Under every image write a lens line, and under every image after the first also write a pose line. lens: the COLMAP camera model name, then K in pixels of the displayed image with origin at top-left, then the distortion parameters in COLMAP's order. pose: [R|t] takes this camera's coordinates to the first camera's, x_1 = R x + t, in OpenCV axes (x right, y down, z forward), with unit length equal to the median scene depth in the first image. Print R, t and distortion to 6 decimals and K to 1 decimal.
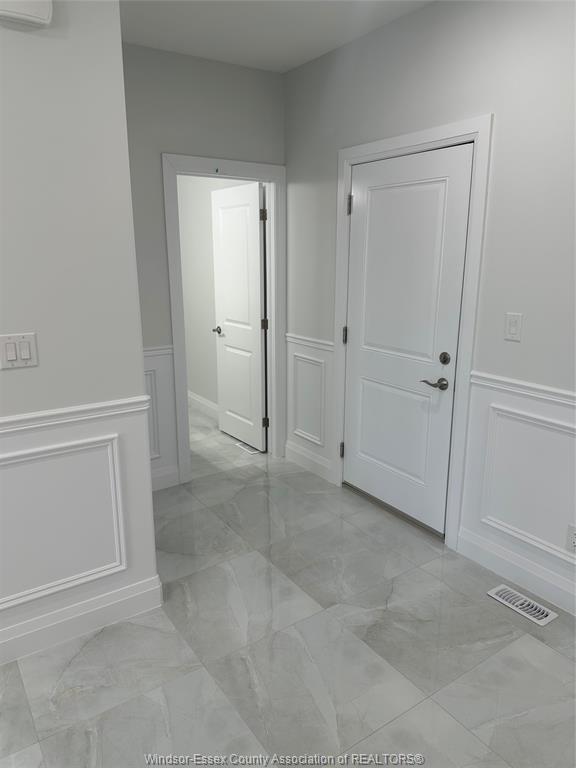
lens RADIAL K [[537.1, 0, 290.6], [0, 537.1, 379.9], [0, 0, 1]] dist [0.132335, -0.191335]
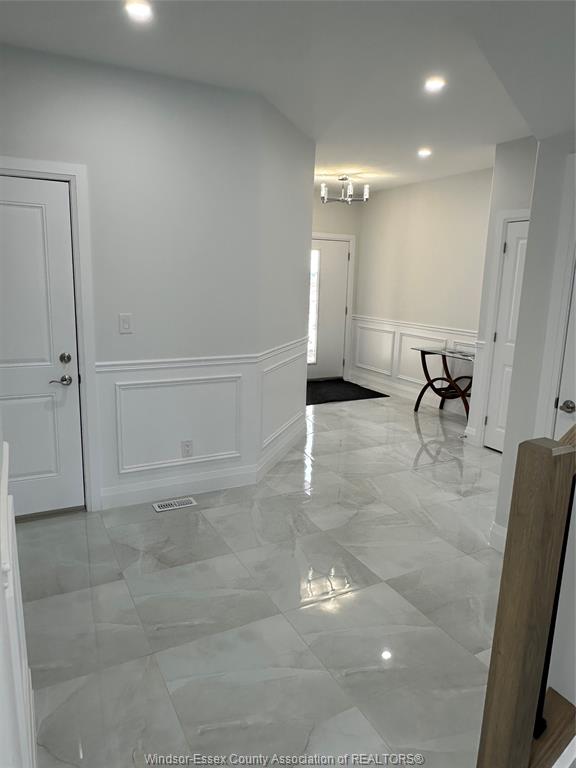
lens RADIAL K [[520.7, 0, 288.0], [0, 520.7, 384.0], [0, 0, 1]] dist [-0.025262, 0.000250]
pose [[0.113136, -0.200800, 0.973077, -0.811869], [0.202345, 0.963497, 0.175297, -0.090730], [-0.972757, 0.177065, 0.149638, 0.399125]]
